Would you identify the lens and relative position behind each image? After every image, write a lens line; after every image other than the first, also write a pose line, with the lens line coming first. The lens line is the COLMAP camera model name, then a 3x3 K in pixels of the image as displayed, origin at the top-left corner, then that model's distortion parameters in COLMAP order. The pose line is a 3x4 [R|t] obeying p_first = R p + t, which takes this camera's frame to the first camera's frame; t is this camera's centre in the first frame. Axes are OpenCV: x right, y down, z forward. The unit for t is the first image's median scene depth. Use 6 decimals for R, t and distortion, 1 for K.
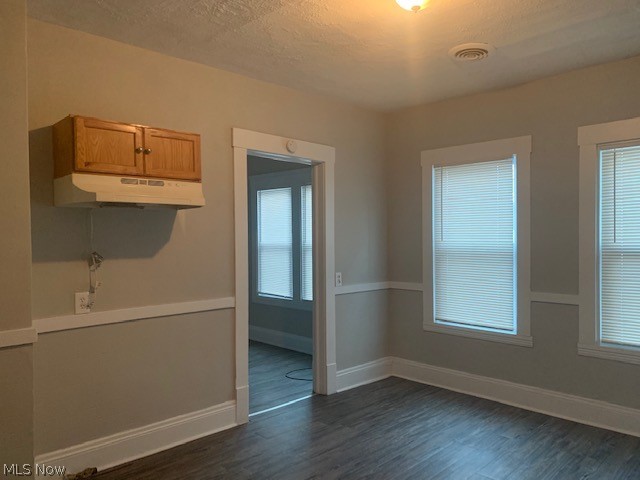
lens RADIAL K [[491.0, 0, 321.8], [0, 491.0, 241.2], [0, 0, 1]] dist [0.034439, -0.013636]
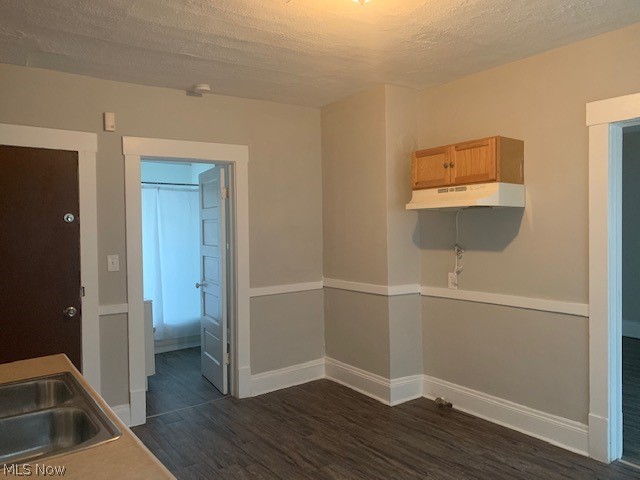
lens RADIAL K [[491.0, 0, 321.9], [0, 491.0, 238.3], [0, 0, 1]] dist [0.034439, -0.013636]
pose [[-0.135350, 0.020336, -0.990589, 0.885365], [-0.006103, 0.999753, 0.021358, -0.019686], [0.990779, 0.008937, -0.135193, 0.803281]]
